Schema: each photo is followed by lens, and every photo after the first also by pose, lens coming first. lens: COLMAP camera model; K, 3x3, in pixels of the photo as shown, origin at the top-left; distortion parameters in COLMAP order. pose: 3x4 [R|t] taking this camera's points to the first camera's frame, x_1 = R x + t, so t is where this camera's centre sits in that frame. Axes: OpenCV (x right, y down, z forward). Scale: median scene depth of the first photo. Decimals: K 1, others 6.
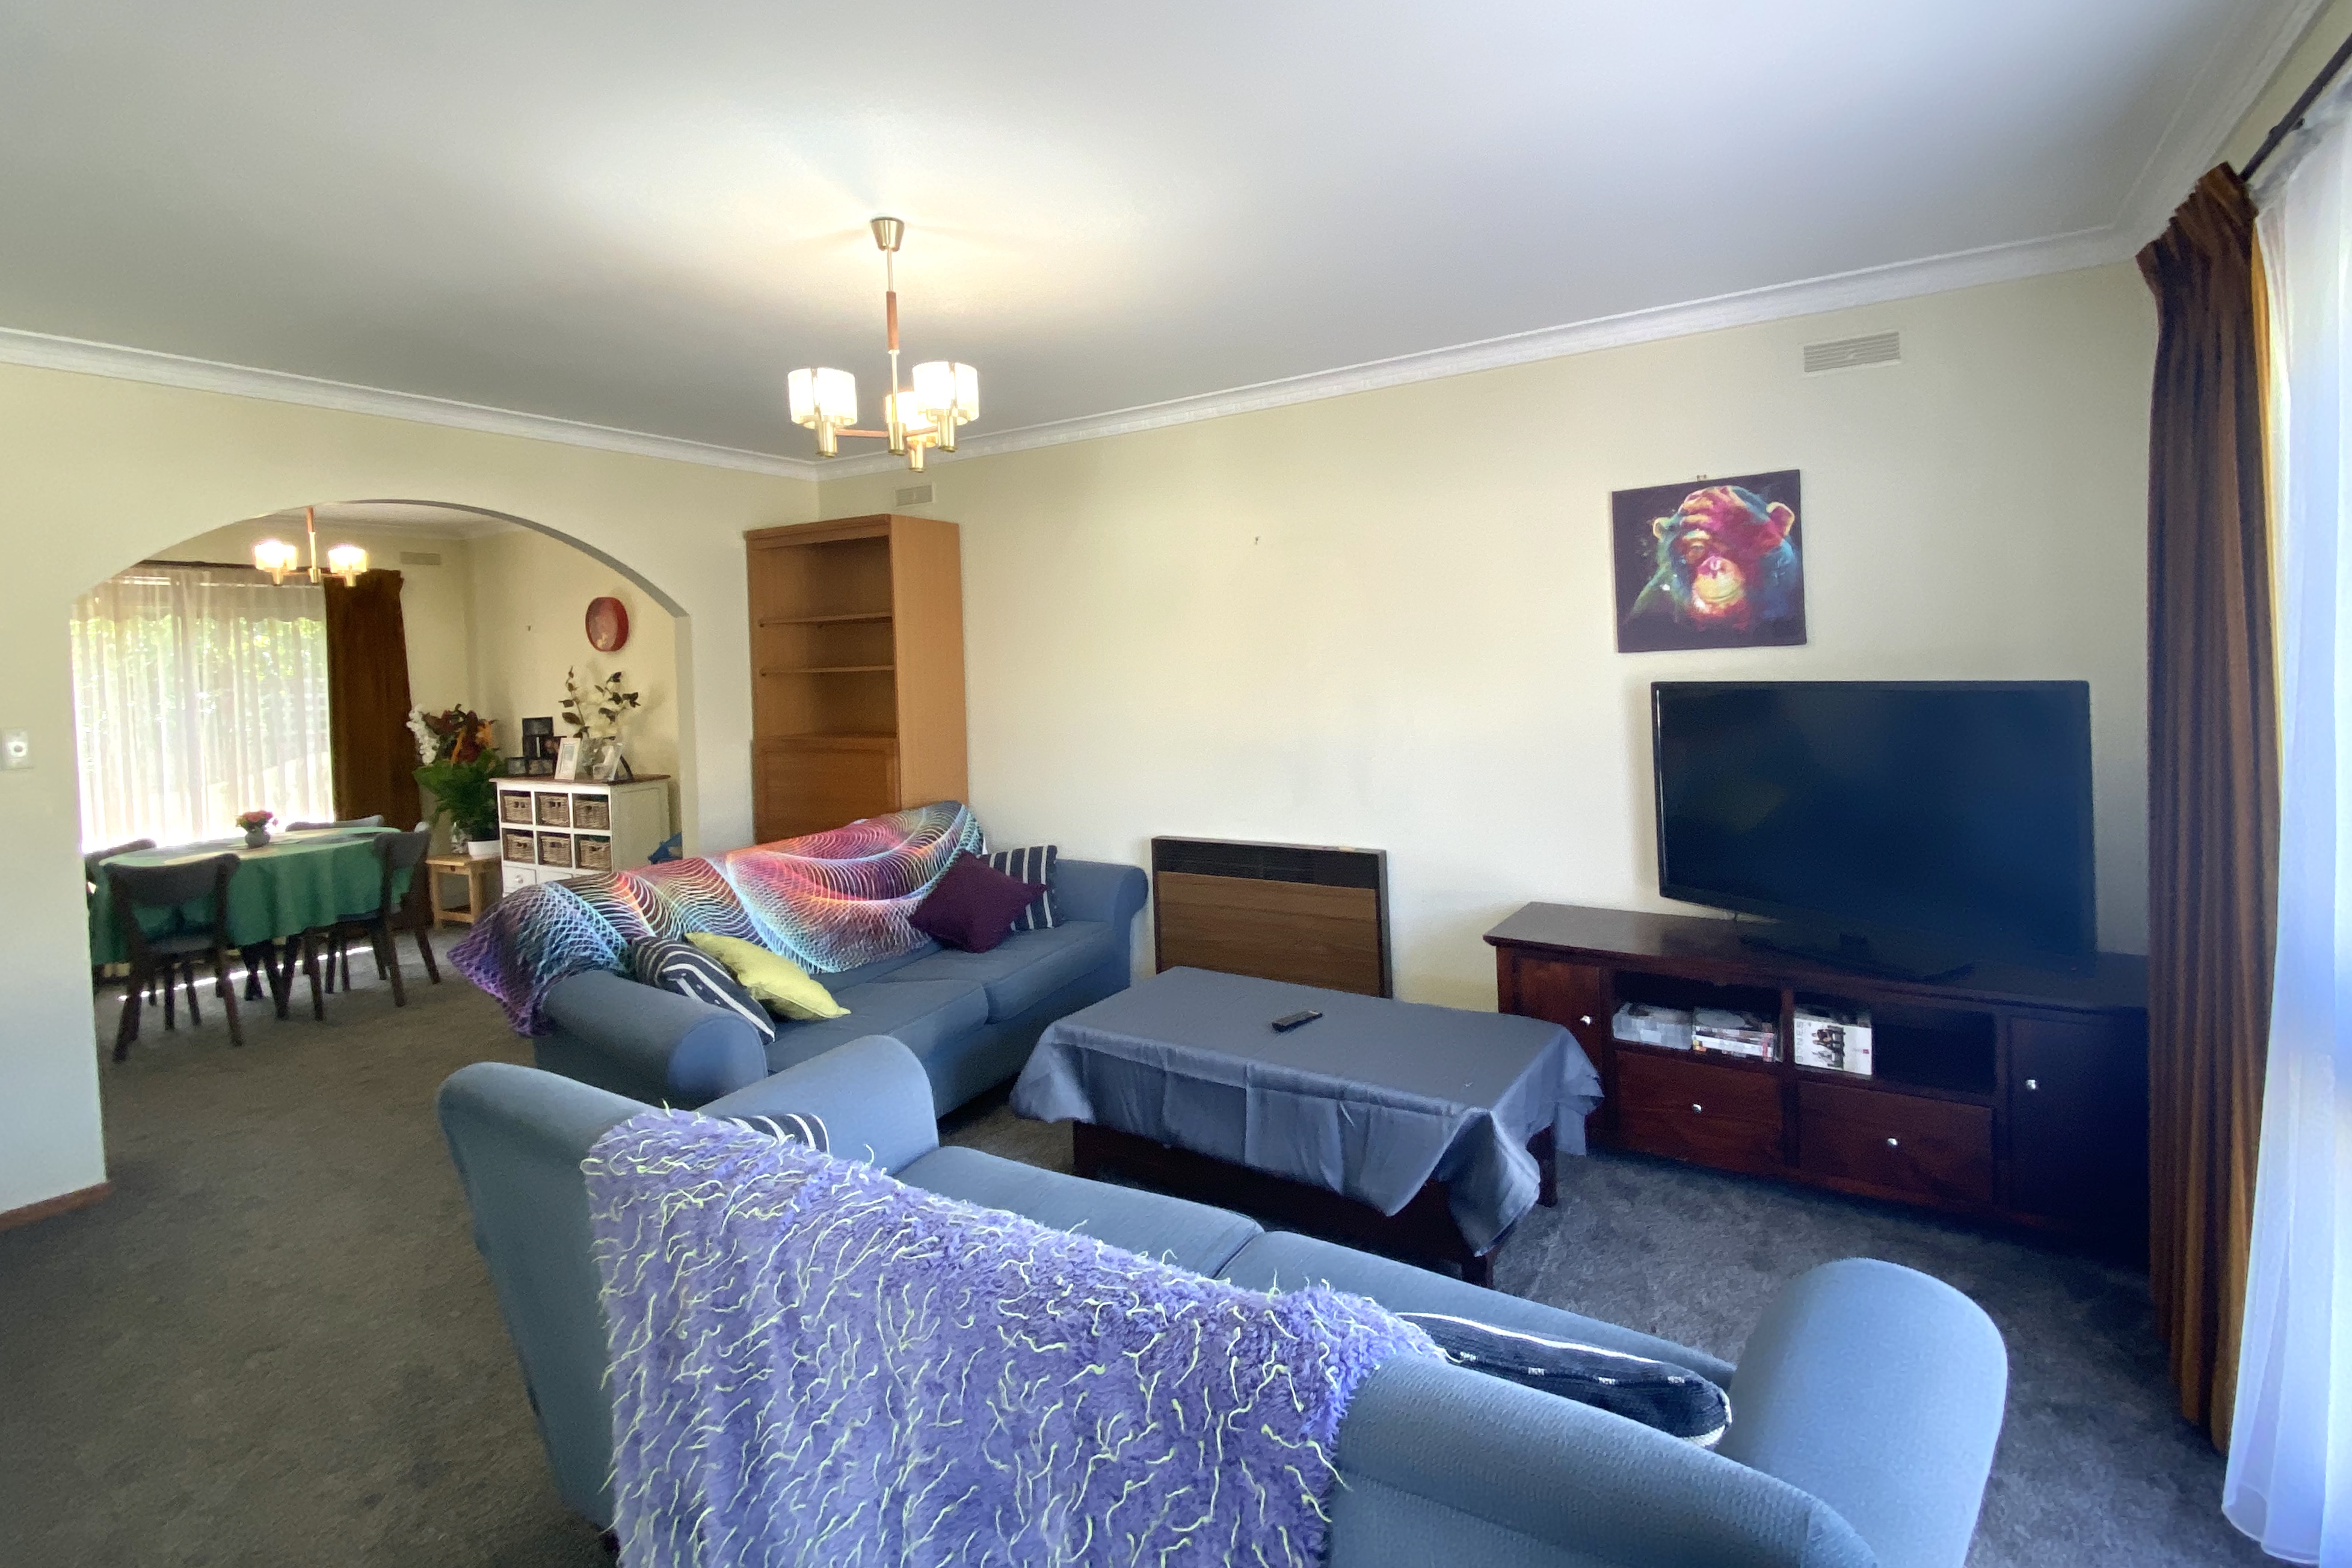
lens RADIAL K [[1085.2, 0, 1175.8], [0, 1085.2, 673.7], [0, 0, 1]] dist [0.001185, -0.000084]
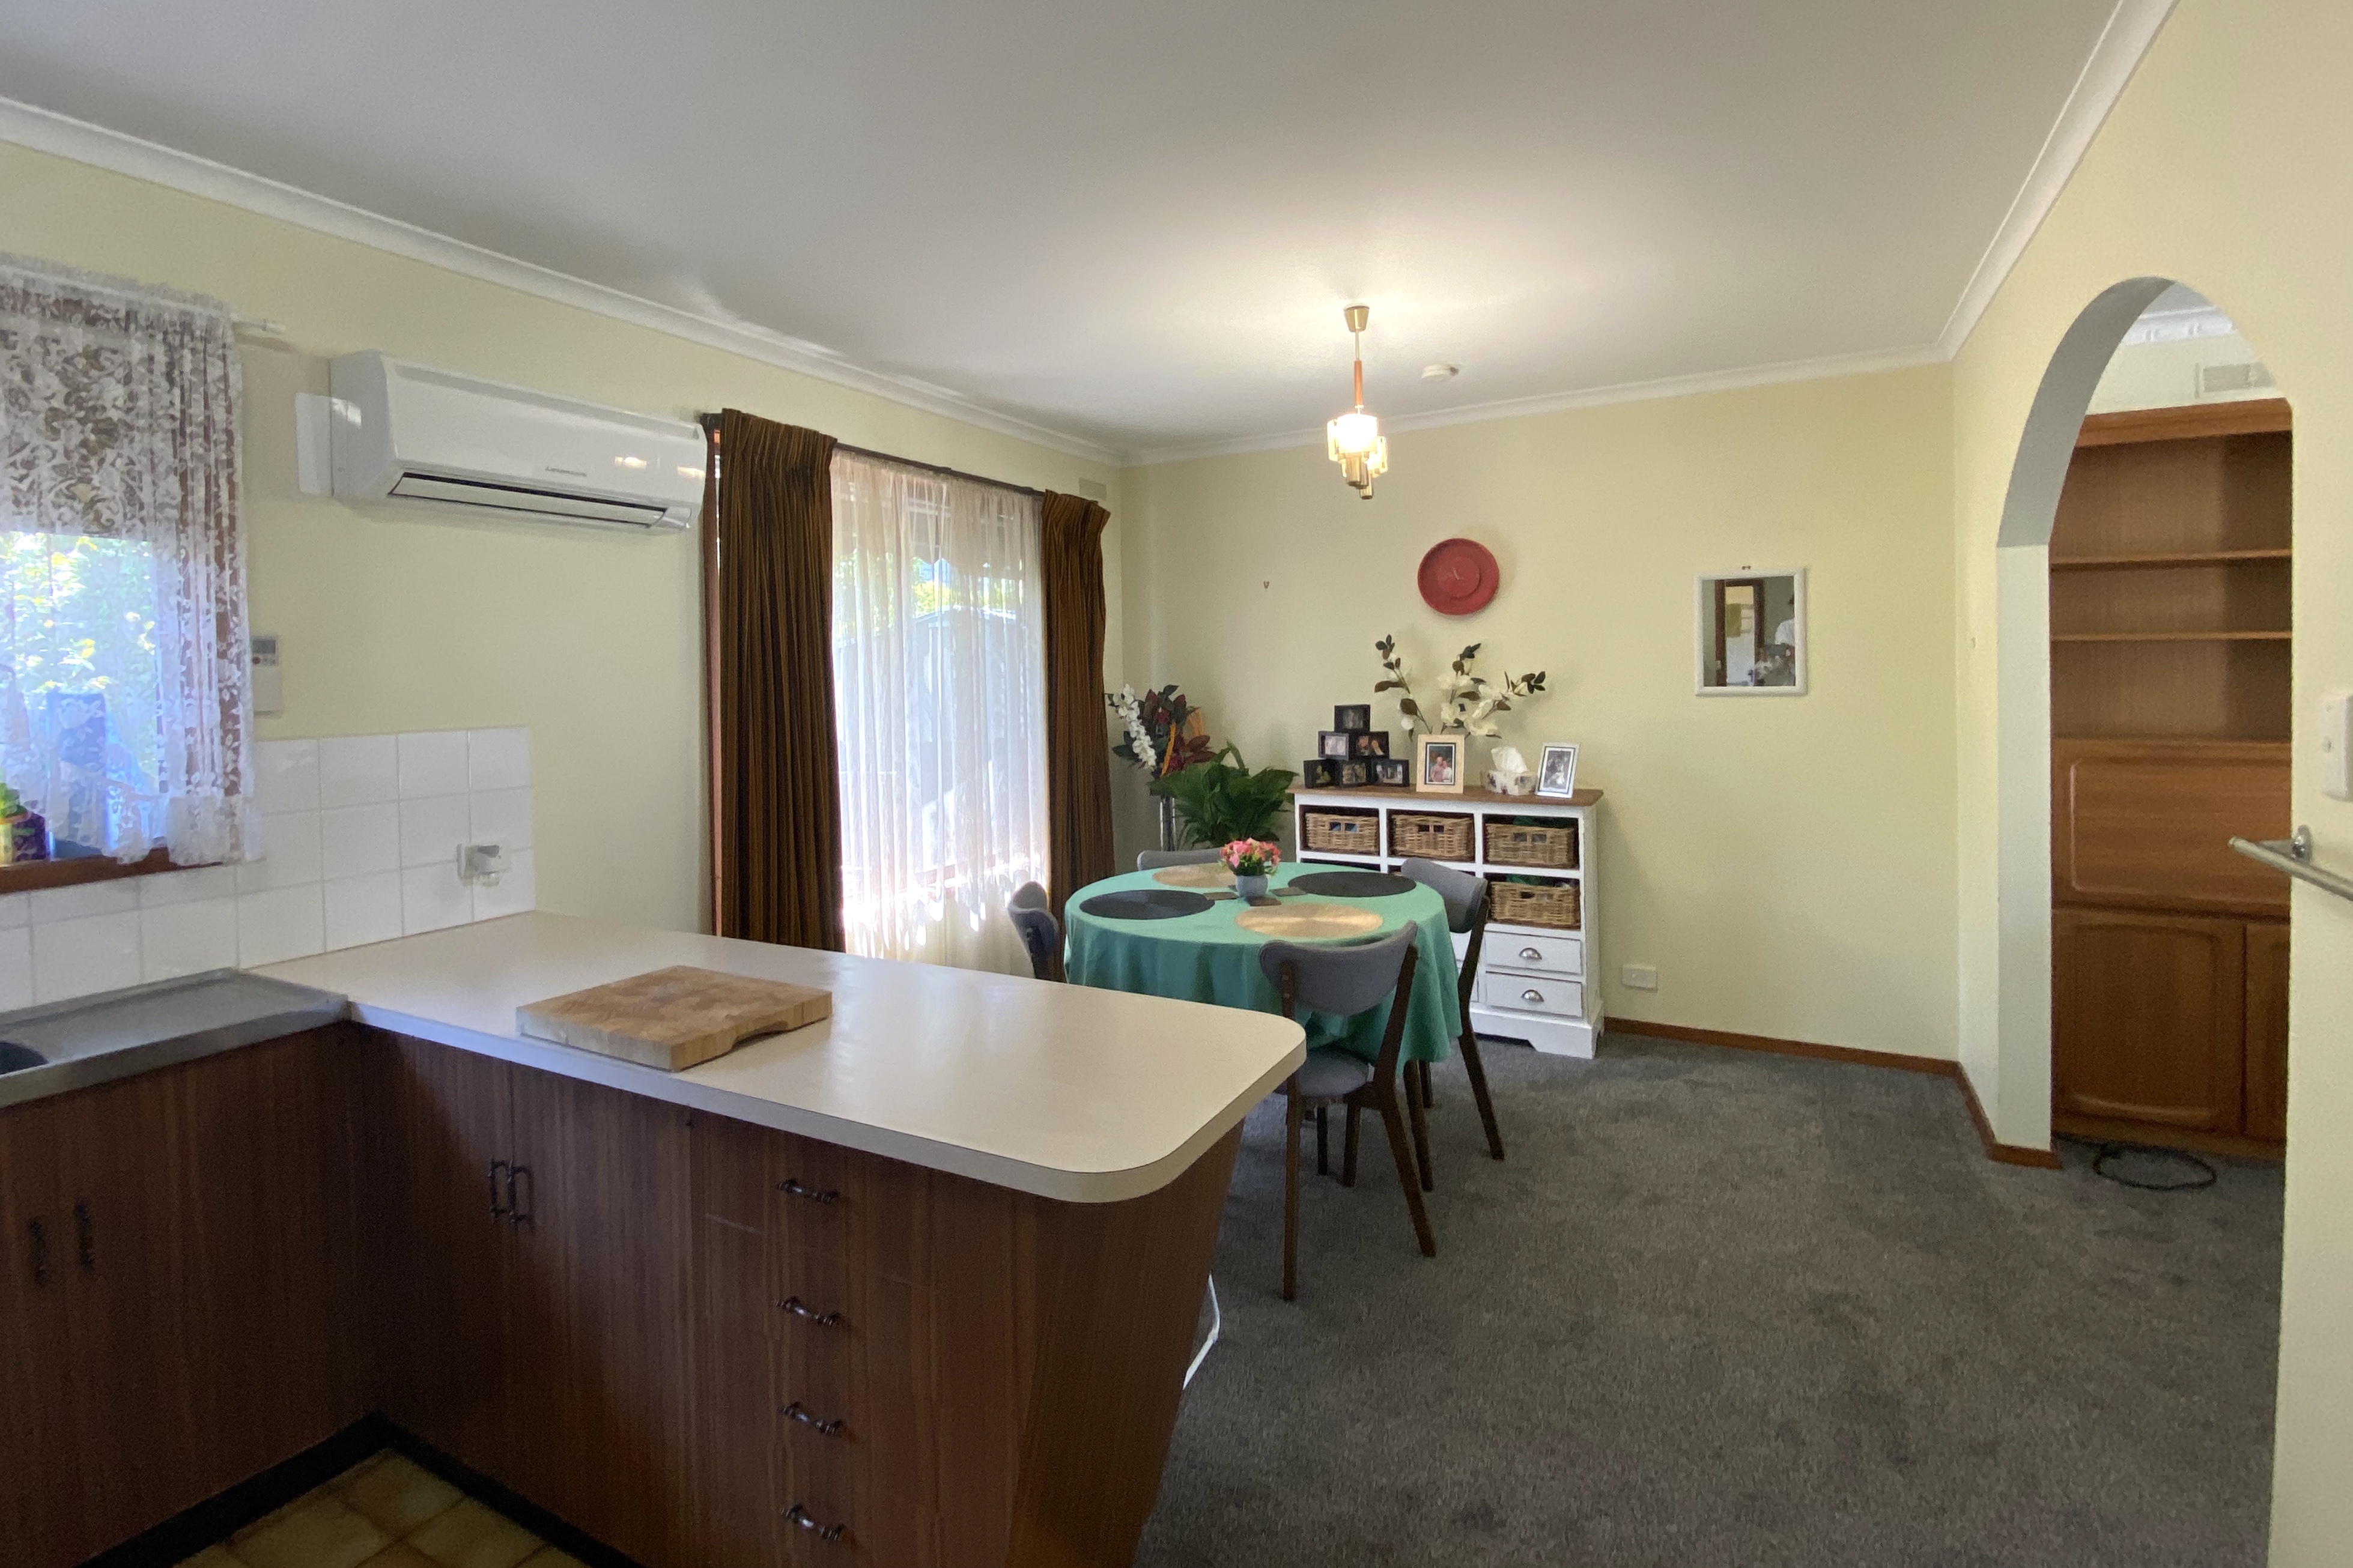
lens RADIAL K [[1029.0, 0, 1174.9], [0, 1029.0, 682.2], [0, 0, 1]] dist [0.029409, -0.000099]
pose [[0.998705, 0.019824, 0.046847, -0.747372], [-0.020012, 0.999793, 0.003544, 0.025361], [-0.046767, -0.004477, 0.998896, 0.326183]]
